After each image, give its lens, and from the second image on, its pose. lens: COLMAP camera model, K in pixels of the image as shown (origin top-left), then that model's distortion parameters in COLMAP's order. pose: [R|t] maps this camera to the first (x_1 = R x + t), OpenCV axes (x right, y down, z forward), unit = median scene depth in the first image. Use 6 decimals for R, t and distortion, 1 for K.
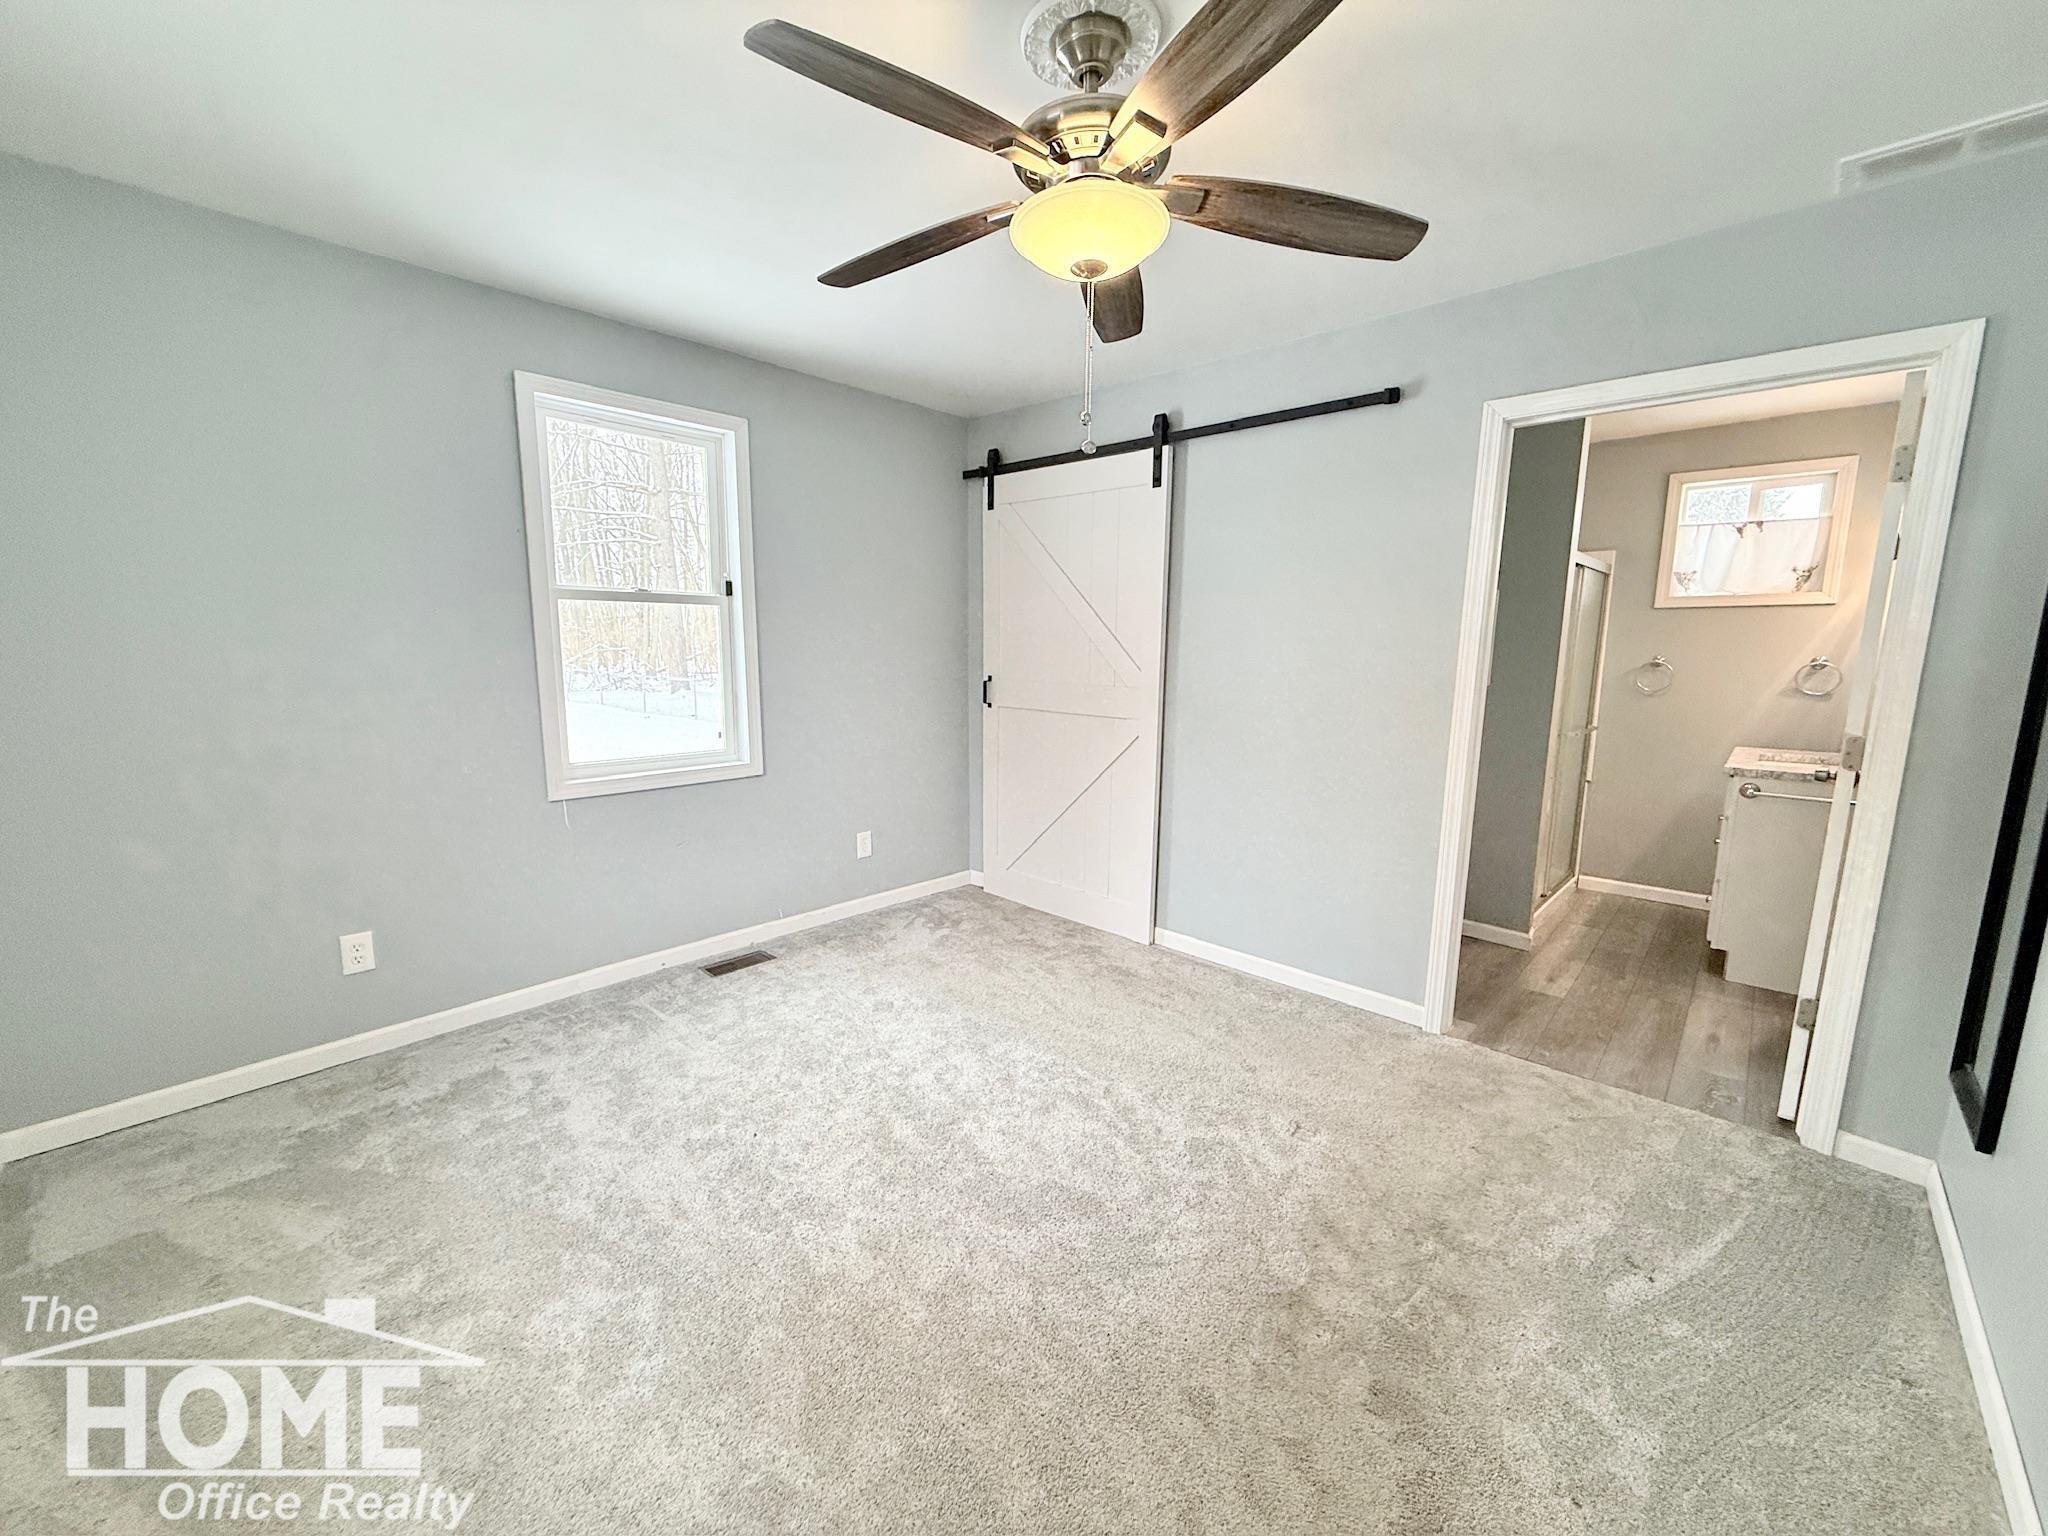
lens RADIAL K [[814.5, 0, 1022.1], [0, 814.5, 768.8], [0, 0, 1]] dist [-0.000682, -0.000122]
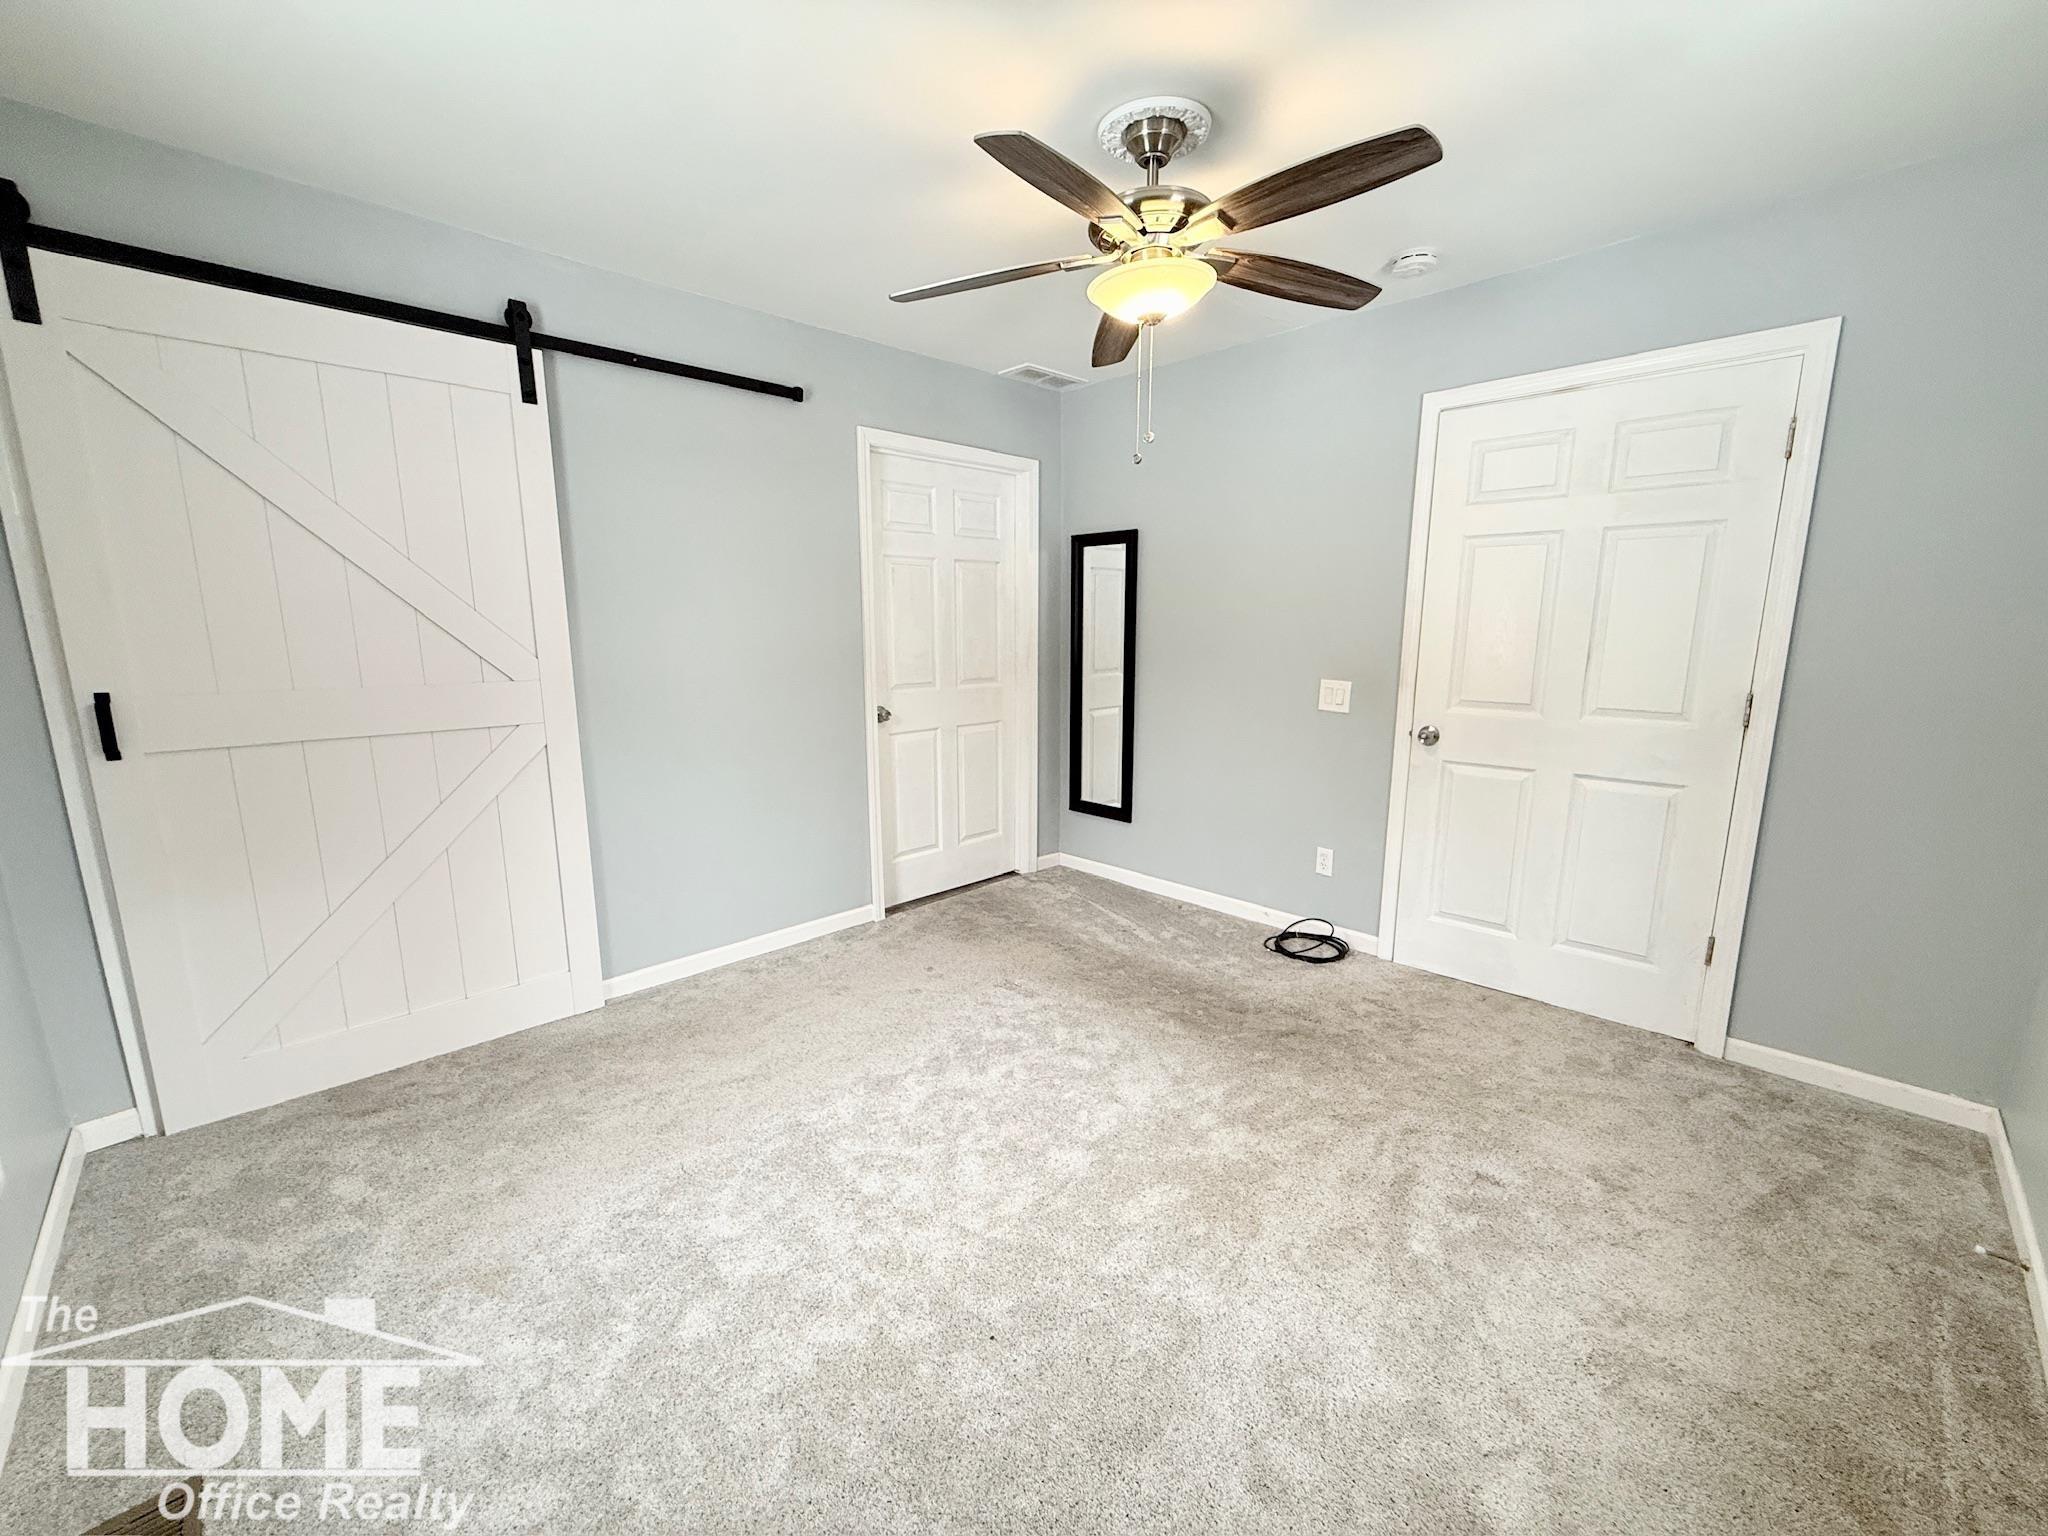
lens RADIAL K [[814.5, 0, 1022.1], [0, 814.5, 768.8], [0, 0, 1]] dist [-0.000682, -0.000122]
pose [[0.035860, -0.198907, 0.979362, -0.868407], [0.150569, 0.969881, 0.191468, -0.148542], [-0.987949, 0.140596, 0.064730, 0.819087]]
